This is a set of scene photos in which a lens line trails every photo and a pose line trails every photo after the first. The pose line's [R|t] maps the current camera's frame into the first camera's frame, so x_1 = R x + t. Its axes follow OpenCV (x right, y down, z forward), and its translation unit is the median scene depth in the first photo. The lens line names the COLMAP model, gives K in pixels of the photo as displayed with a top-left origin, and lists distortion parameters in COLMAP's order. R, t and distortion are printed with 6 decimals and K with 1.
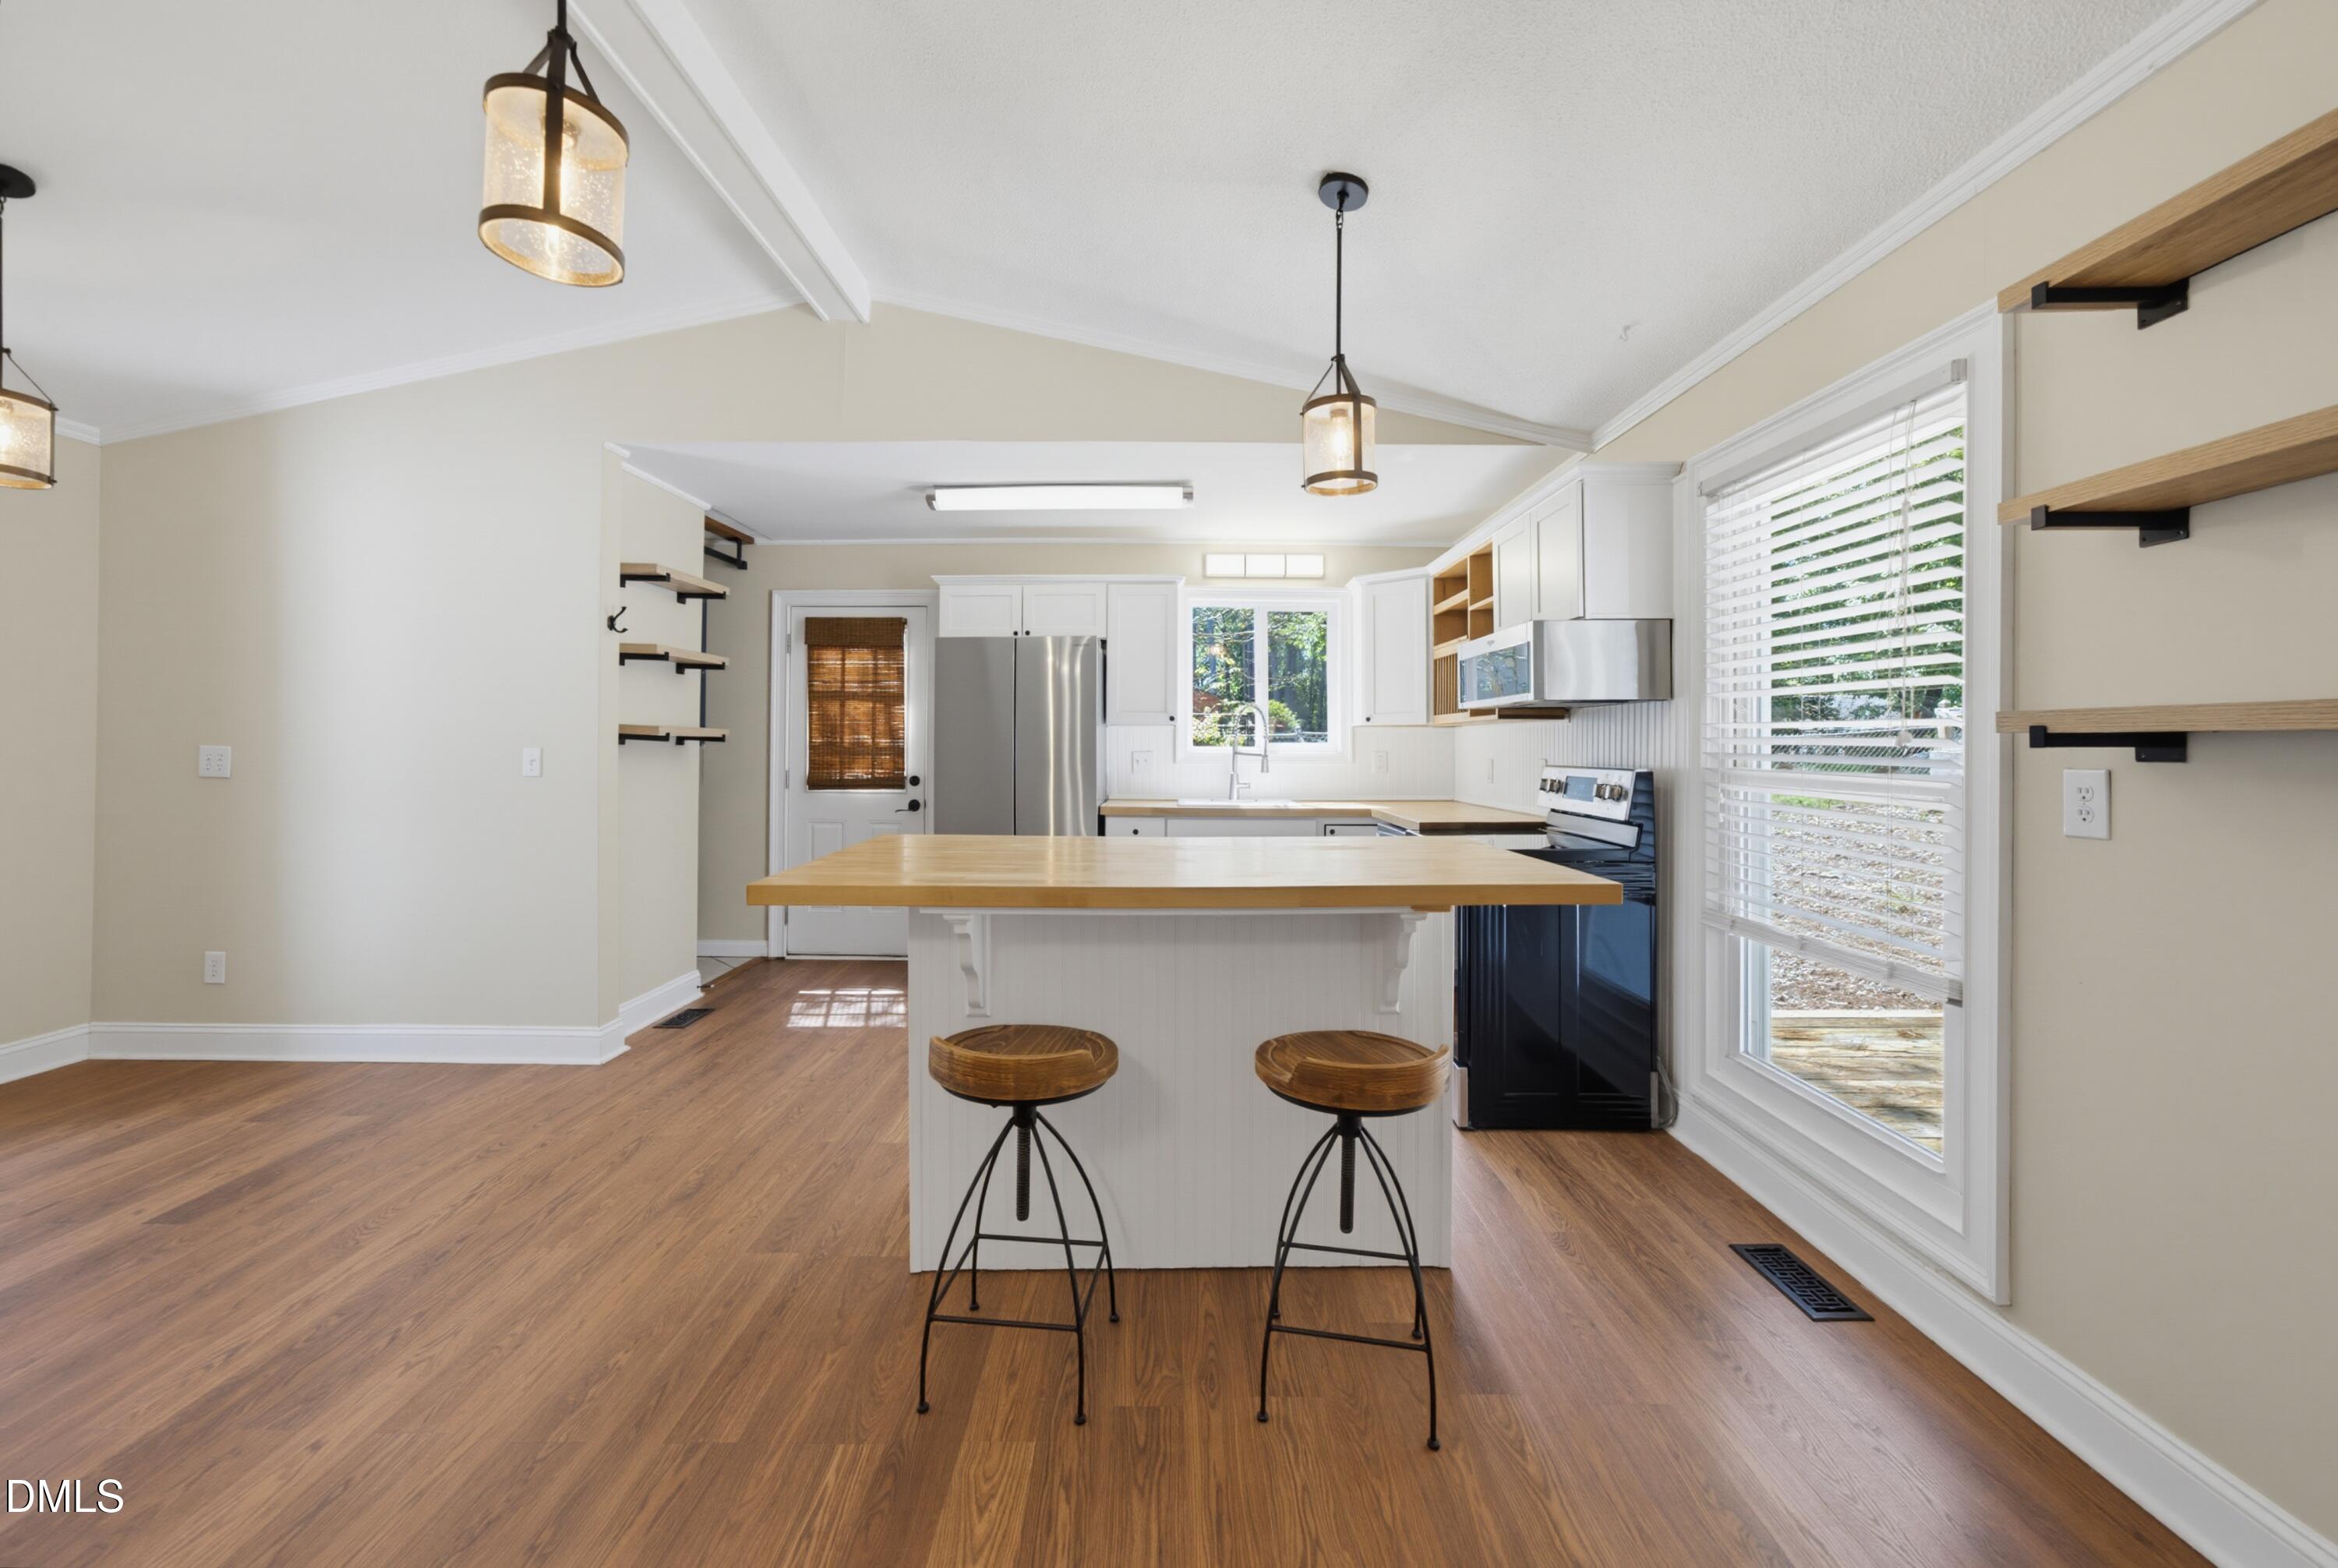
lens RADIAL K [[914.1, 0, 1162.3], [0, 914.1, 742.7], [0, 0, 1]] dist [0.000045, 0.006531]
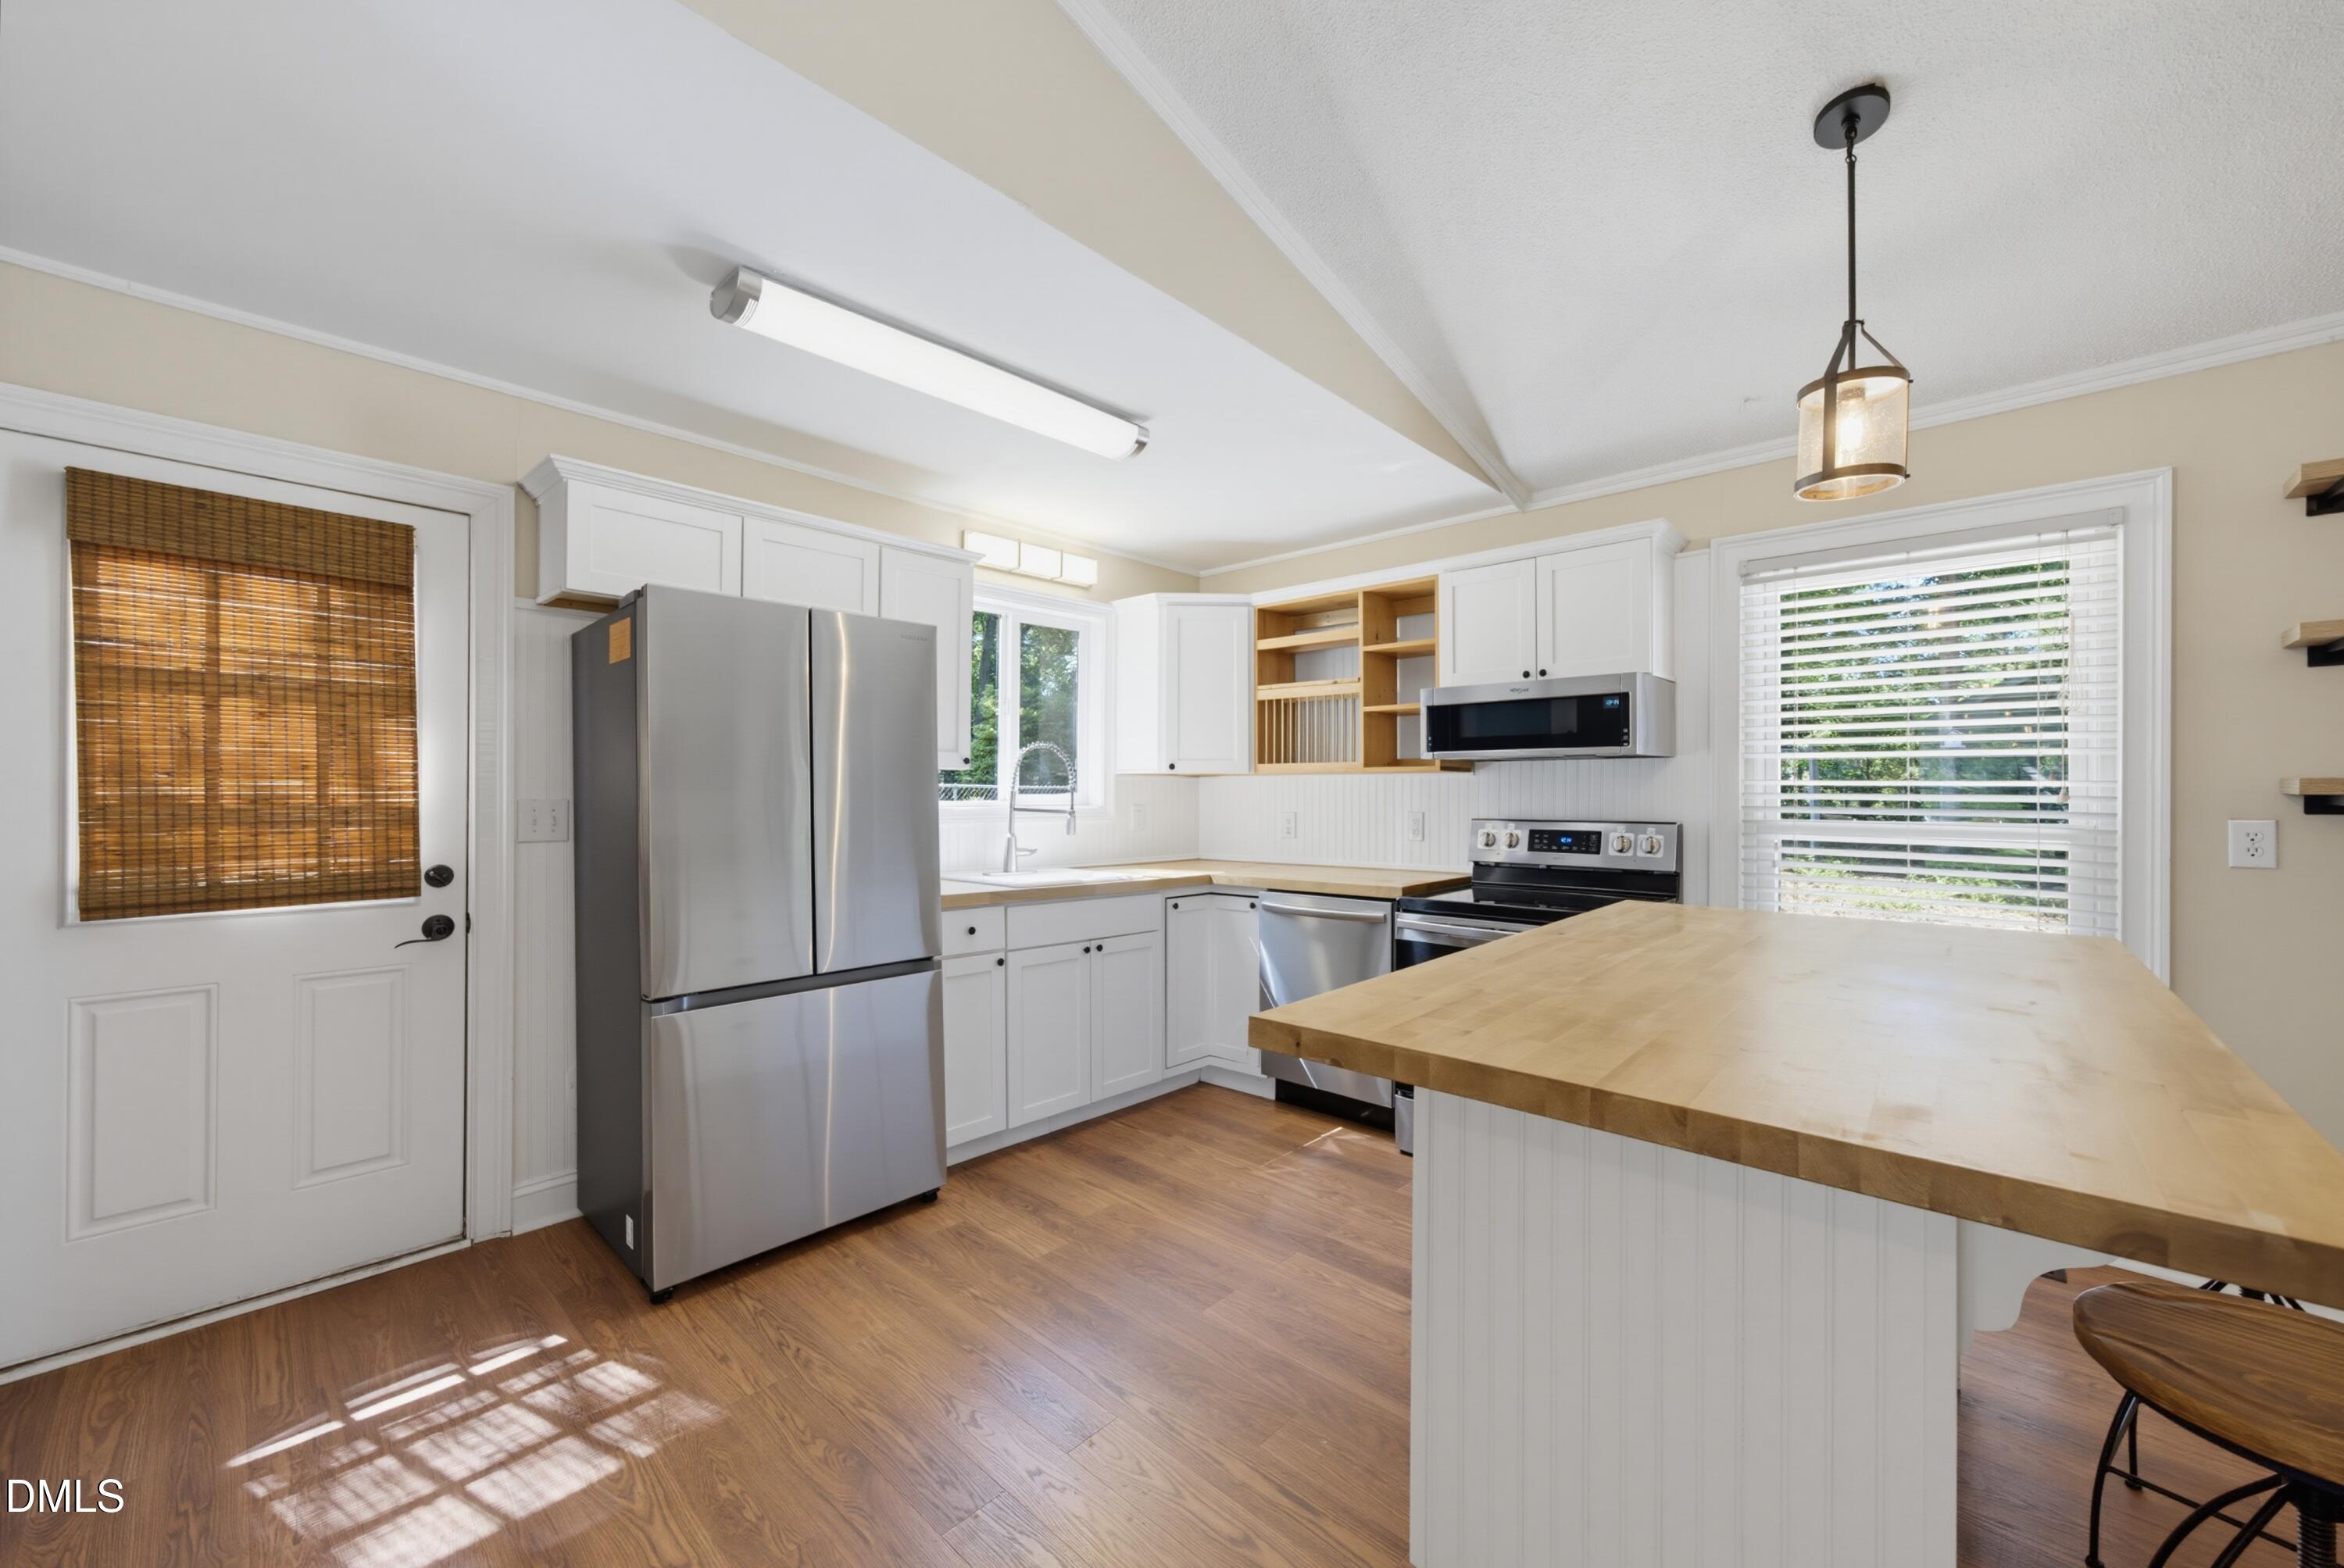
lens RADIAL K [[901.0, 0, 1166.5], [0, 901.0, 794.1], [0, 0, 1]] dist [-0.000713, -0.000034]
pose [[0.675793, -0.002950, 0.737086, -0.411030], [-0.001953, 0.999981, 0.005792, -0.005386], [-0.737089, -0.005354, 0.675775, 0.460622]]
